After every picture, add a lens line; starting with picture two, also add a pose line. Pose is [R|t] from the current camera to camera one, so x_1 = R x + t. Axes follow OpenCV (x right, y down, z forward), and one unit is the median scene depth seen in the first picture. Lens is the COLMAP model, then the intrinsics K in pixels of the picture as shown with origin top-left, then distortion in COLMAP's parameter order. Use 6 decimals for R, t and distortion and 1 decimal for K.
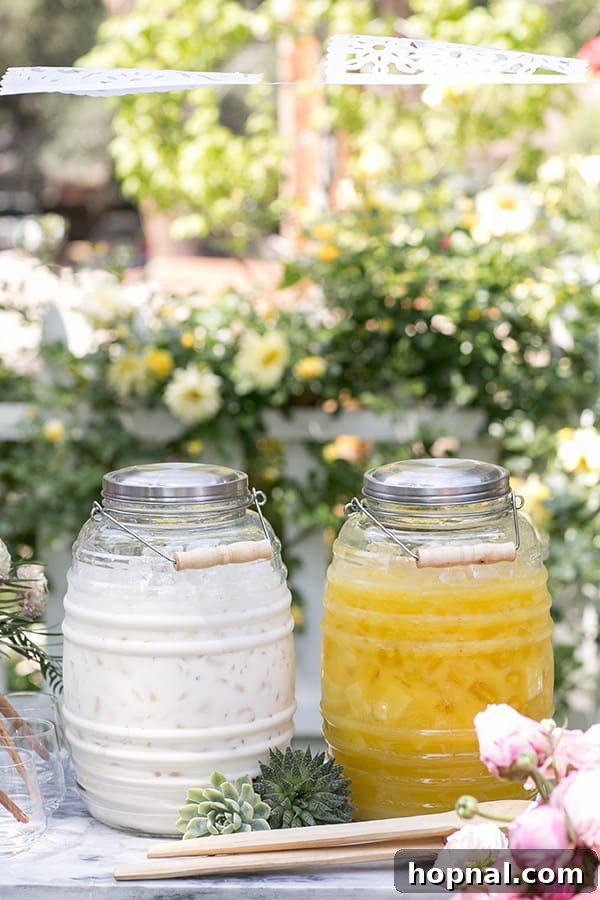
lens RADIAL K [[1975.2, 0, 299.3], [0, 1975.2, 449.4], [0, 0, 1]] dist [-0.192234, 0.000000]
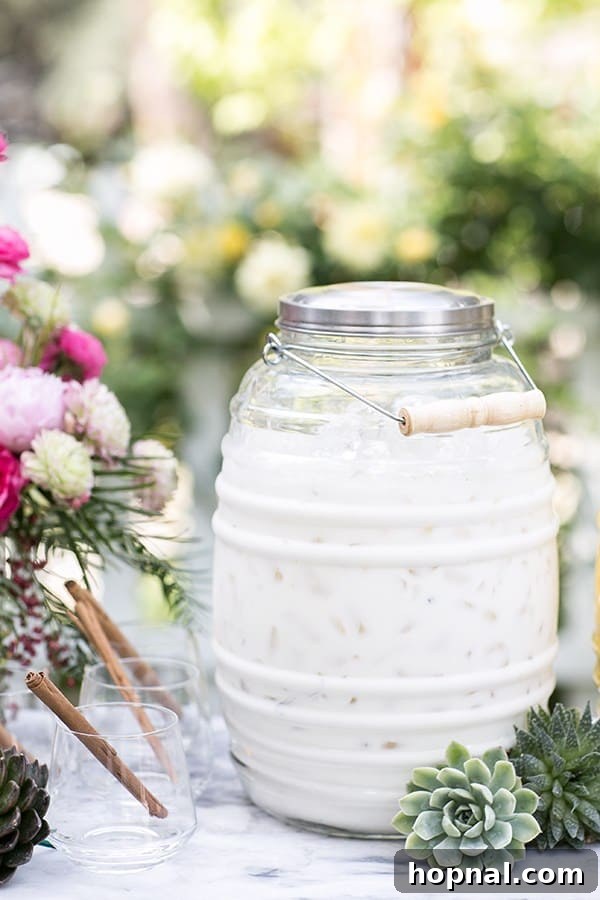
lens RADIAL K [[1975.2, 0, 299.6], [0, 1975.2, 451.2], [0, 0, 1]] dist [-0.192234, 0.000000]
pose [[0.999946, 0.009127, -0.004879, -0.090968], [-0.008953, 0.999362, 0.034587, 0.043330], [0.005192, -0.034542, 0.999390, 0.338004]]
